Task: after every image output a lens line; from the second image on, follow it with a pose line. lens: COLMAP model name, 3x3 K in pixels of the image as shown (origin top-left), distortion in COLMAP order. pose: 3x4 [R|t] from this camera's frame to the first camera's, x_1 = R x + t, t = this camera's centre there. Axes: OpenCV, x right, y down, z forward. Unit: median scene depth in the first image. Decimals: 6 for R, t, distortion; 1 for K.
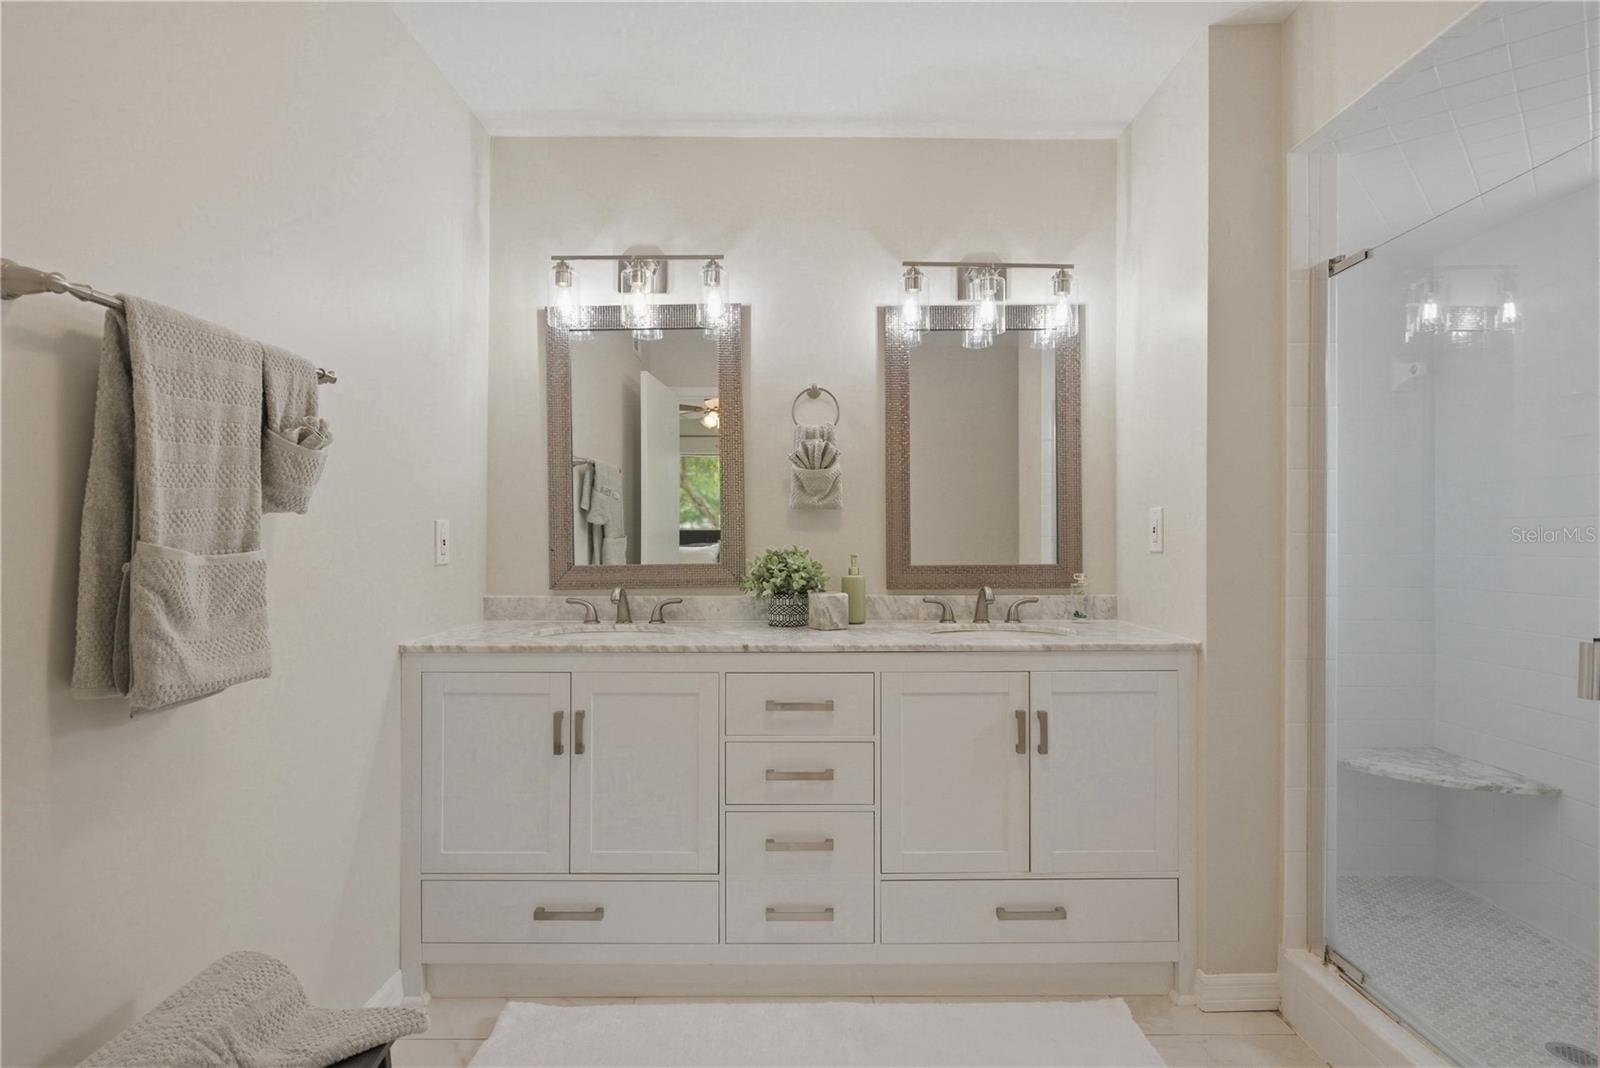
lens RADIAL K [[867.2, 0, 811.1], [0, 867.2, 534.4], [0, 0, 1]] dist [0.004489, -0.004171]
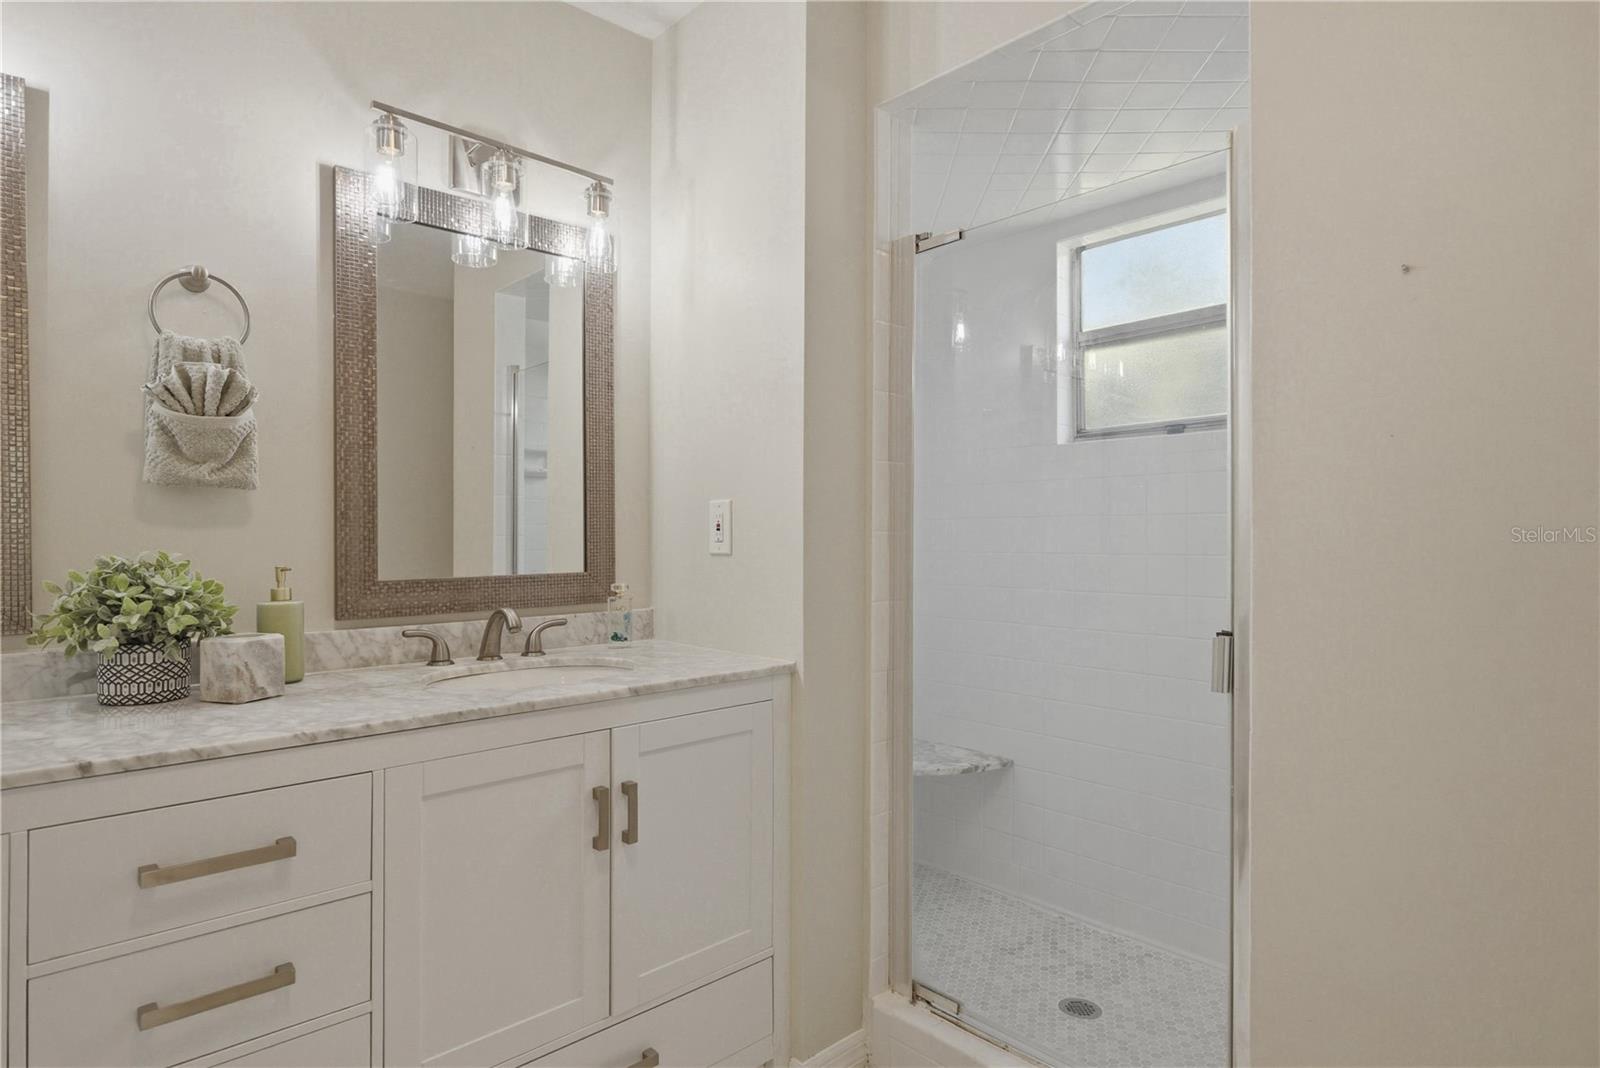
lens RADIAL K [[867.2, 0, 792.1], [0, 867.2, 529.6], [0, 0, 1]] dist [0.004489, -0.004171]
pose [[0.731525, 0.003410, 0.681806, -0.103375], [-0.001719, 0.999994, -0.003157, -0.000365], [-0.681812, 0.001137, 0.731526, 0.338837]]
